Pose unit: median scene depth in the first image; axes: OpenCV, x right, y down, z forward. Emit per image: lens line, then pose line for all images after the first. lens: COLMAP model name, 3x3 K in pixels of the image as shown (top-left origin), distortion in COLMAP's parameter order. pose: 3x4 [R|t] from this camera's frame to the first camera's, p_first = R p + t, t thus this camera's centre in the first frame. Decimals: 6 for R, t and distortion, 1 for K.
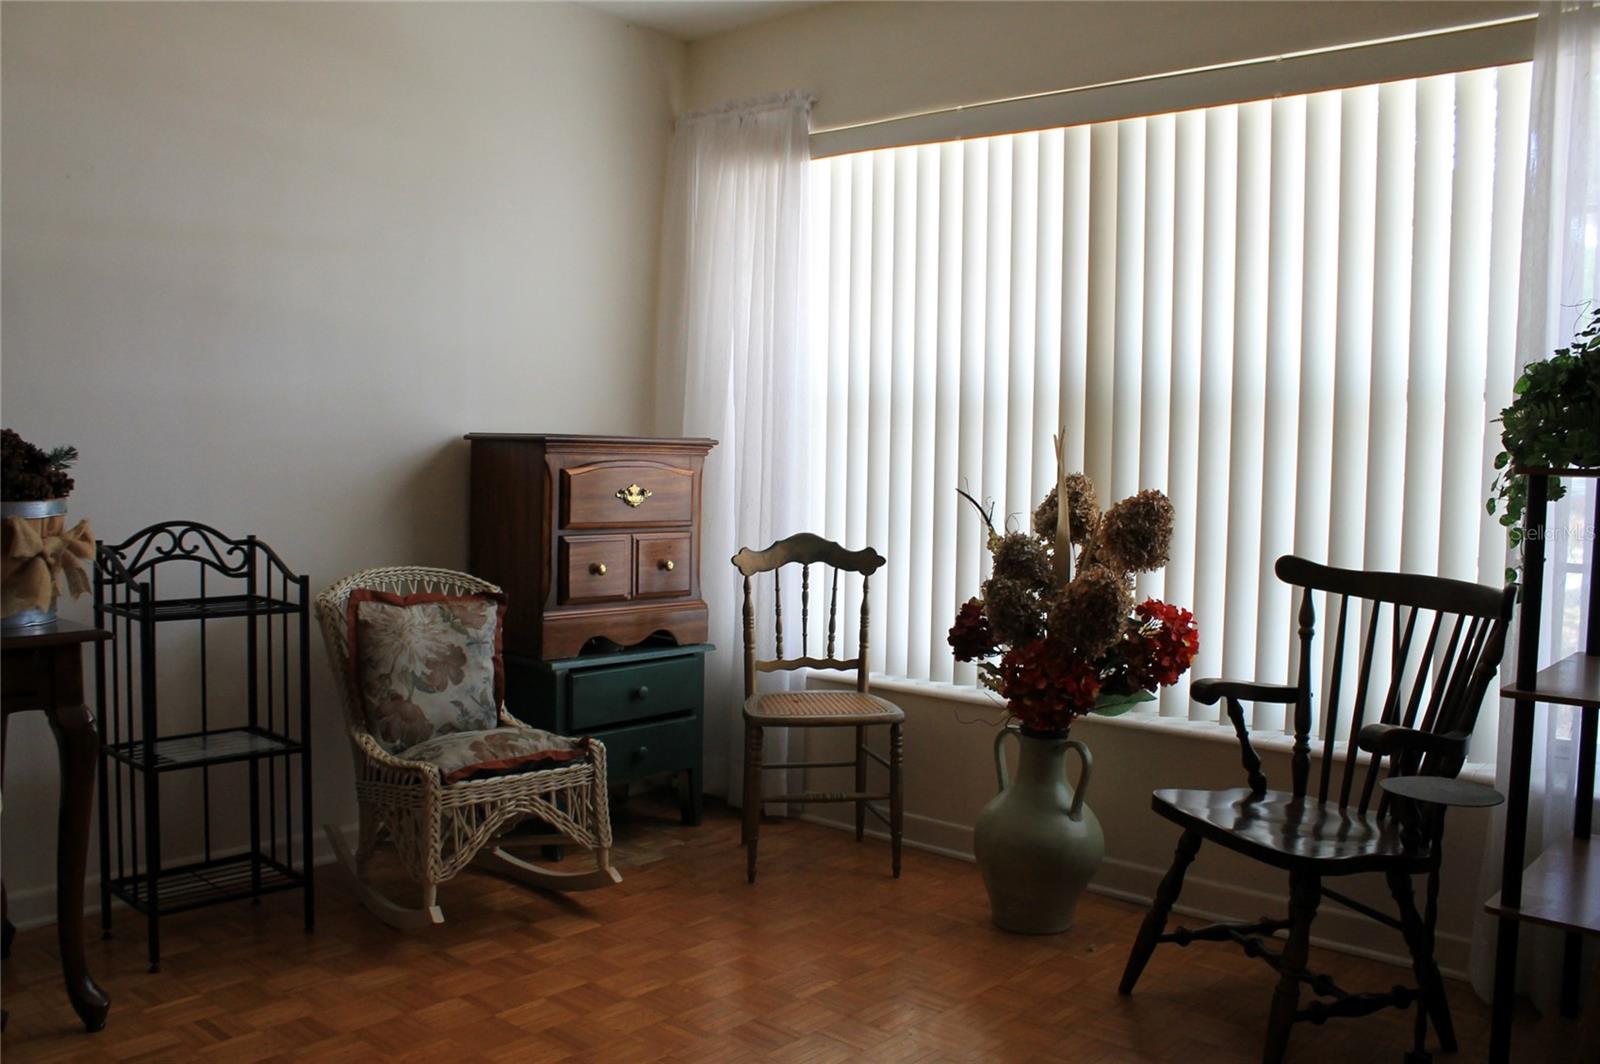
lens RADIAL K [[1401.7, 0, 800.0], [0, 1401.7, 532.0], [0, 0, 1]] dist [-0.400465, 0.826106]
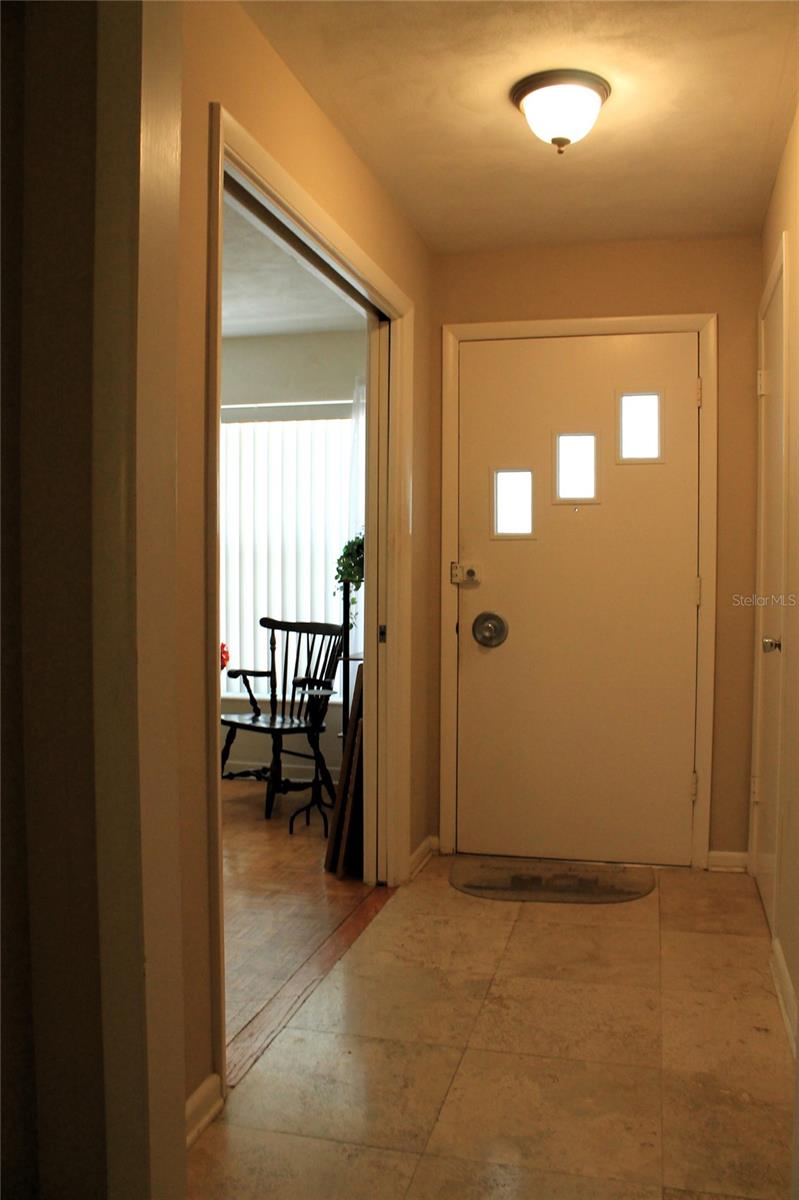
lens RADIAL K [[1042.2, 0, 399.5], [0, 1042.2, 600.0], [0, 0, 1]] dist [-0.154387, 0.119141]
pose [[0.882094, -0.029854, 0.470126, -0.313069], [0.039648, 0.999154, -0.010944, 0.018677], [-0.469401, 0.028293, 0.882531, -0.793797]]
